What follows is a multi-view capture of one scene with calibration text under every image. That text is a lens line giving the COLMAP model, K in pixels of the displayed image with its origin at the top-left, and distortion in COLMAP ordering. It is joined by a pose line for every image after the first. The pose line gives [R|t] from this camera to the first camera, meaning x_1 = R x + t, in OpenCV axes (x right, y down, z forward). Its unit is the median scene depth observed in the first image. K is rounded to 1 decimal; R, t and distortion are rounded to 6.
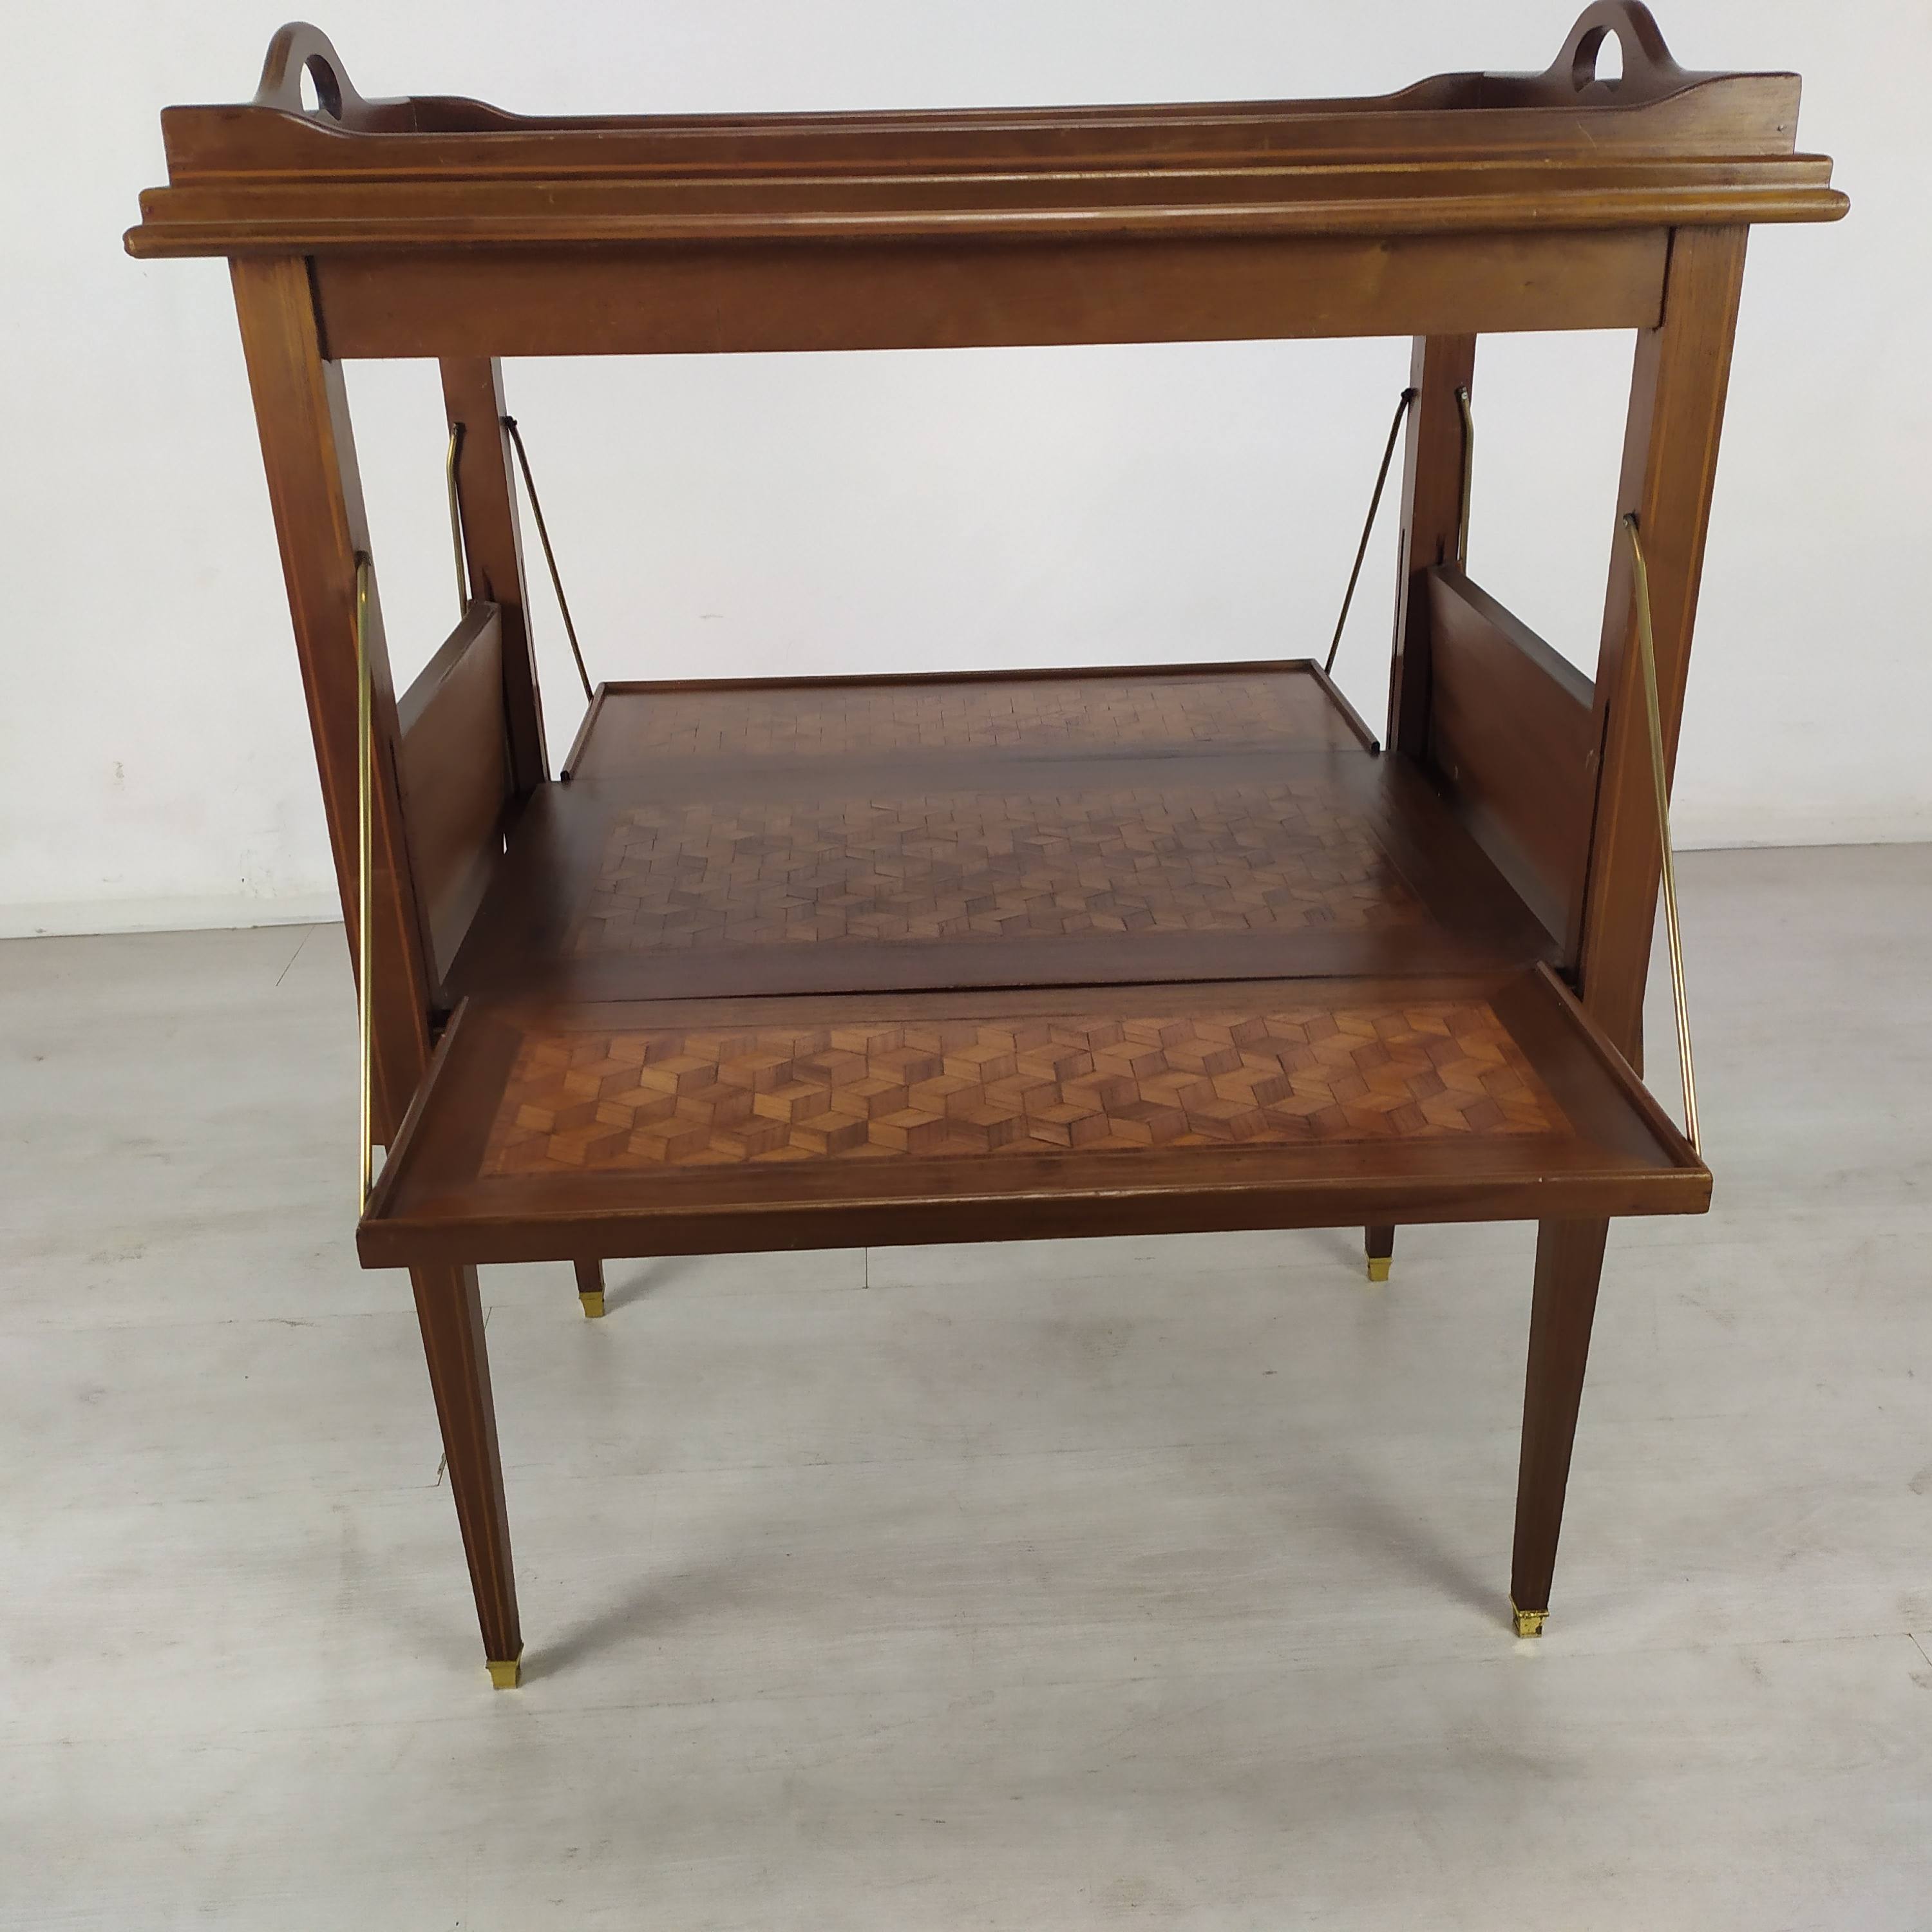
lens RADIAL K [[1921.3, 0, 966.0], [0, 1921.3, 966.0], [0, 0, 1]] dist [0.016650, 0.002958]
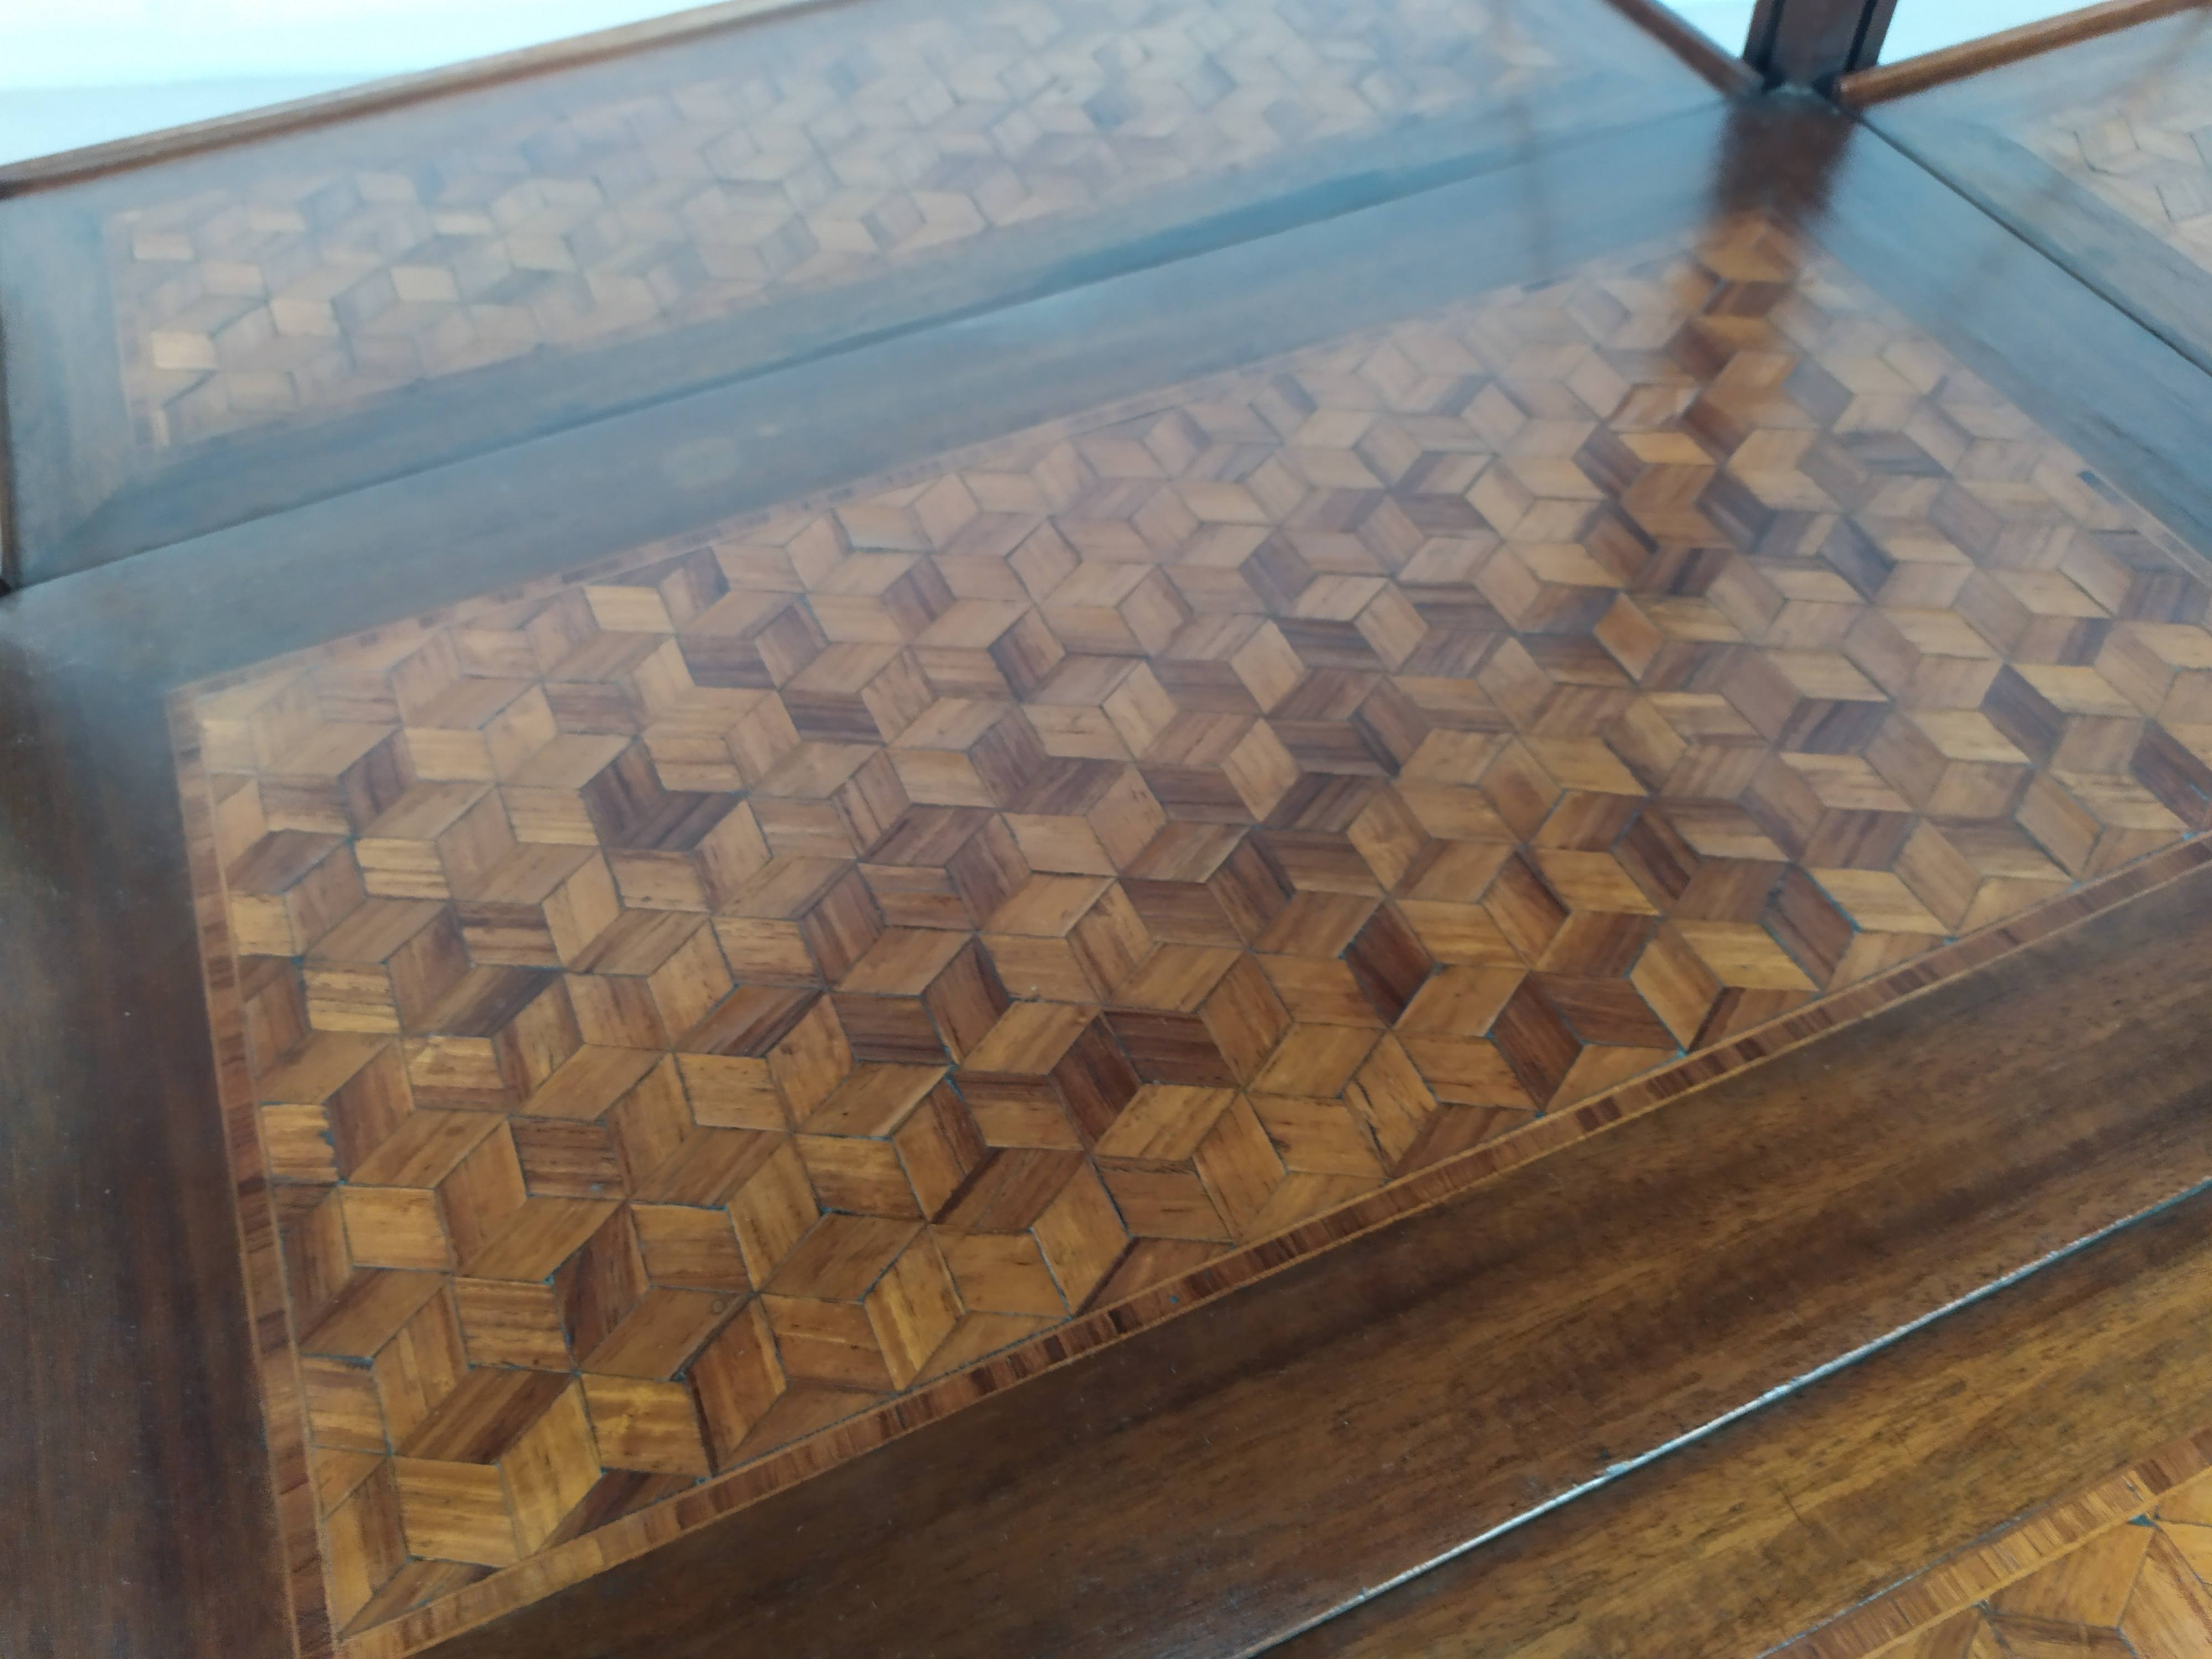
lens RADIAL K [[1678.6, 0, 1096.2], [0, 1678.6, 829.5], [0, 0, 1]] dist [0.031629, -0.050541]
pose [[0.933417, -0.284971, 0.217999, -0.106404], [0.155604, 0.869001, 0.469707, -0.210683], [-0.323294, -0.404511, 0.855483, 0.729535]]
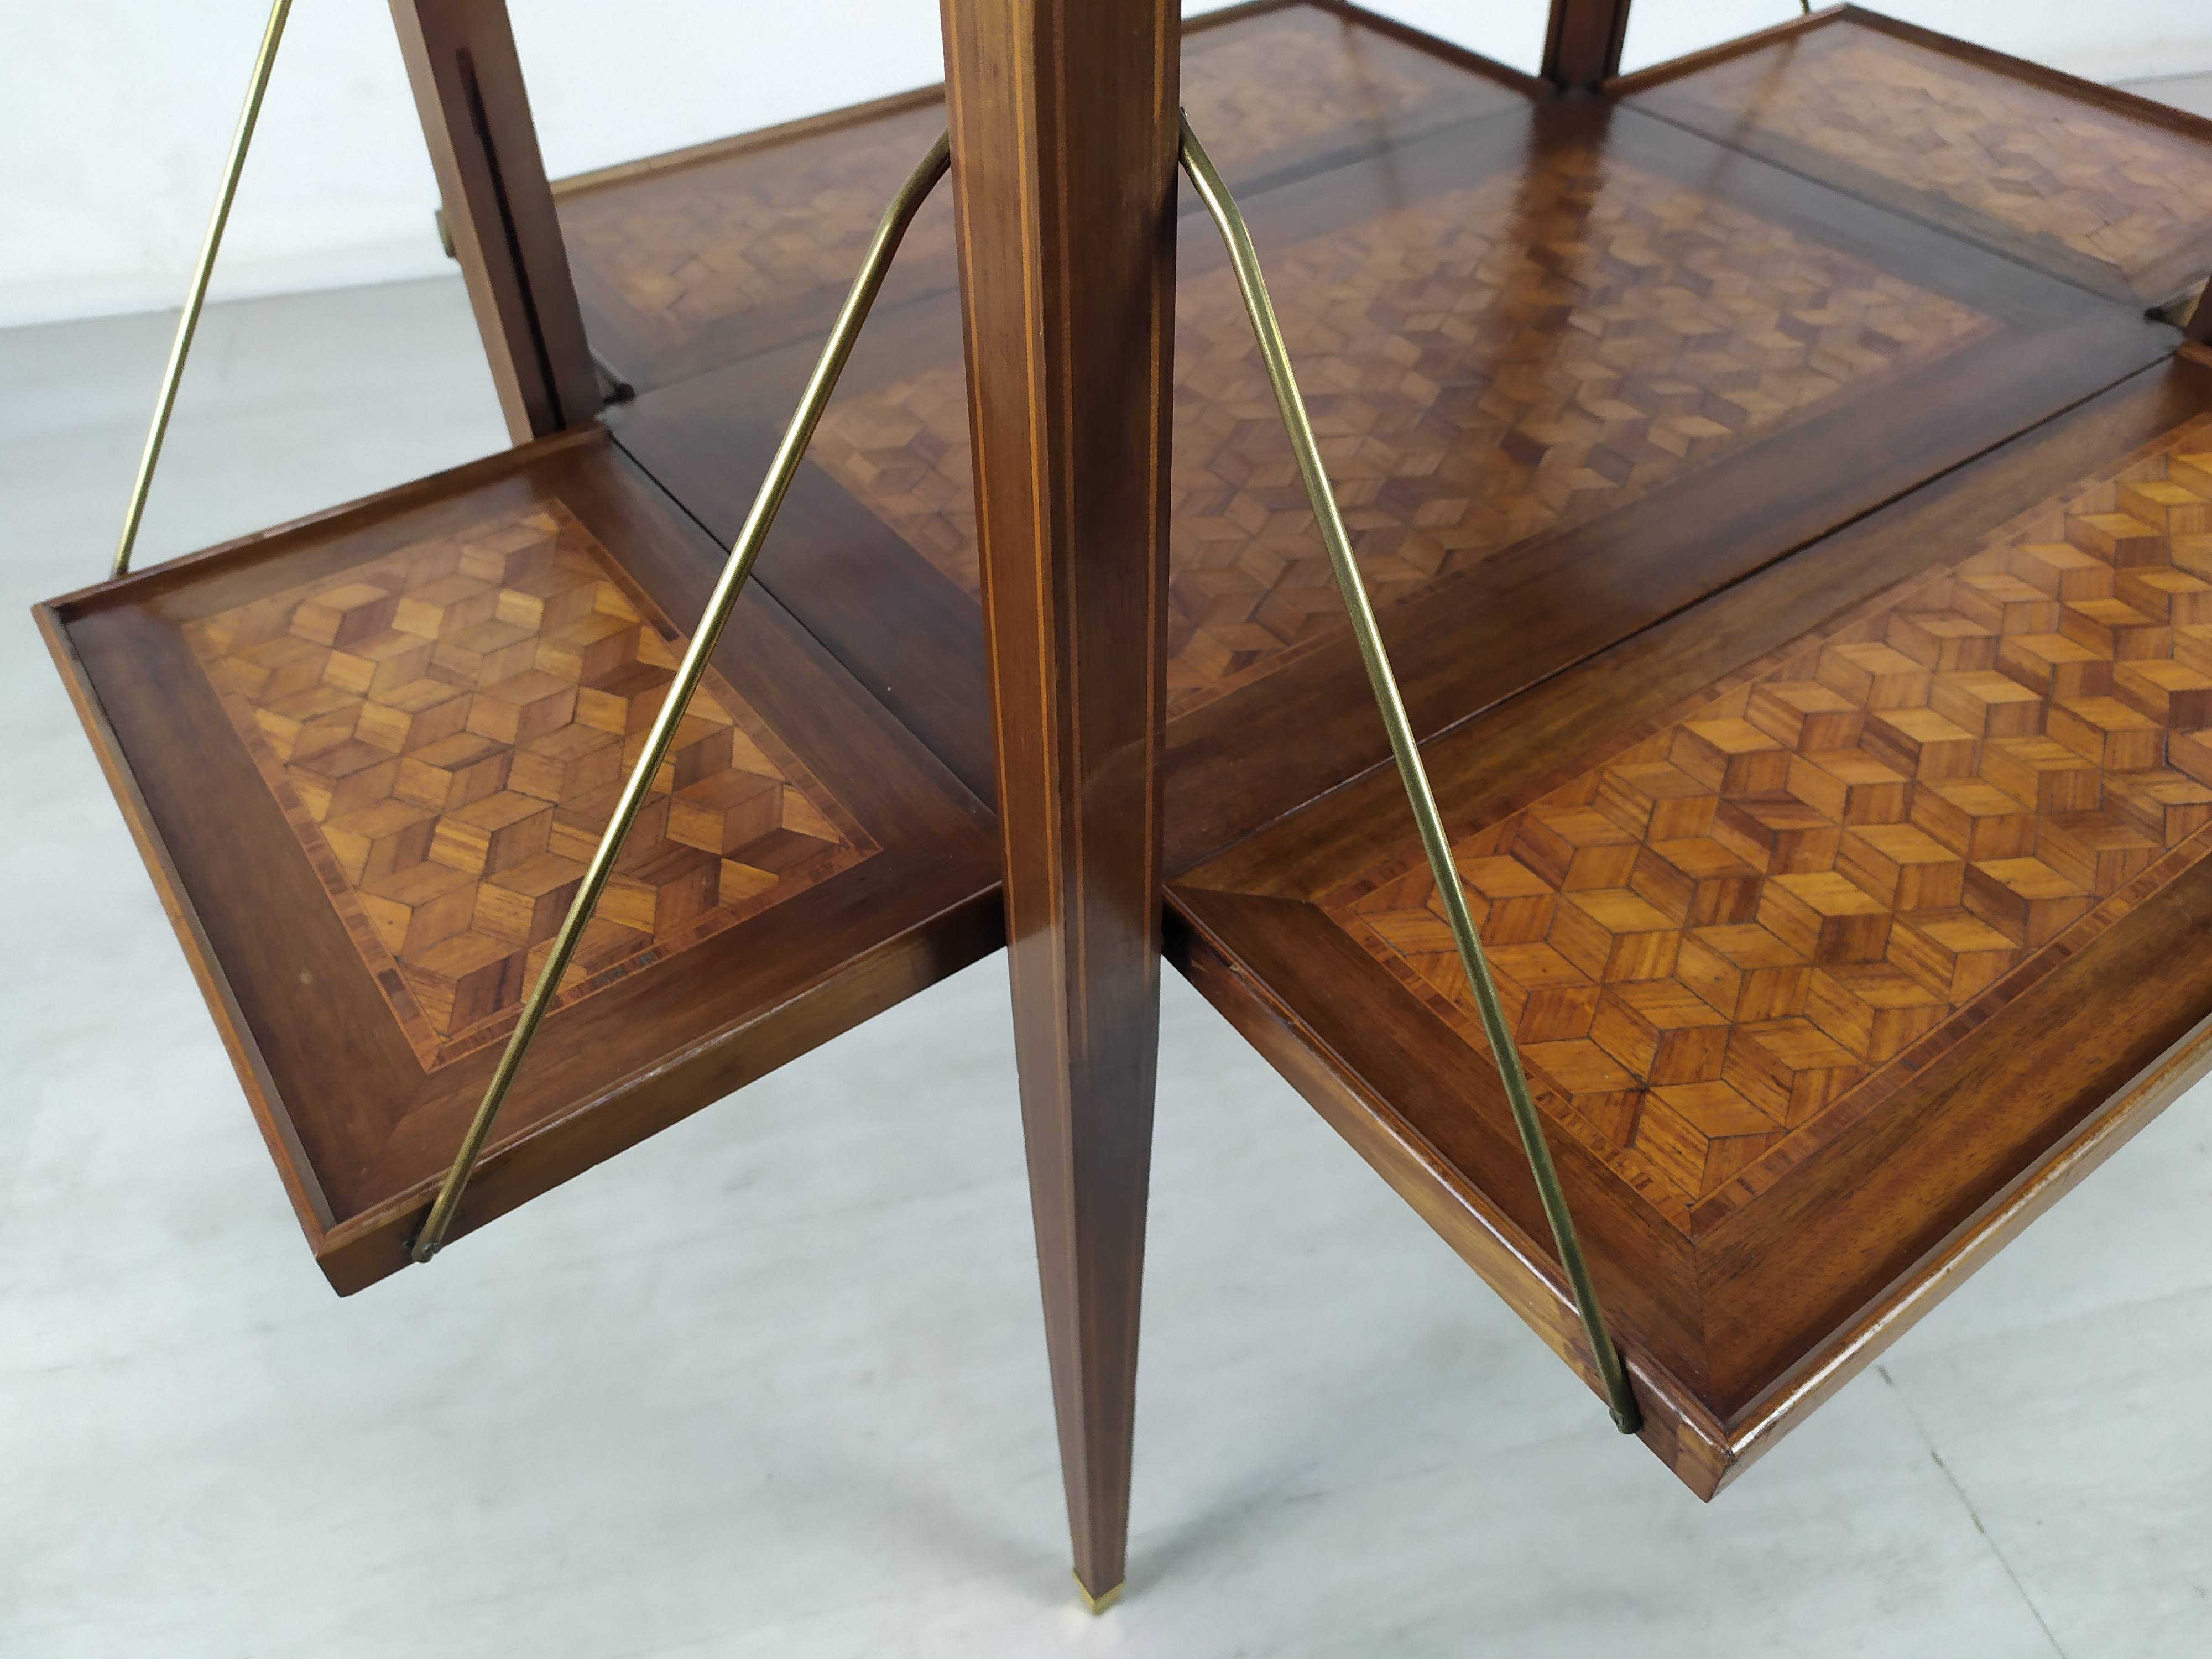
lens RADIAL K [[1680.5, 0, 1087.1], [0, 1680.5, 830.5], [0, 0, 1]] dist [0.039787, -0.067955]
pose [[0.841322, -0.363298, 0.400240, -0.412587], [0.218102, 0.905660, 0.363609, -0.159267], [-0.494580, -0.218619, 0.841188, 0.516160]]
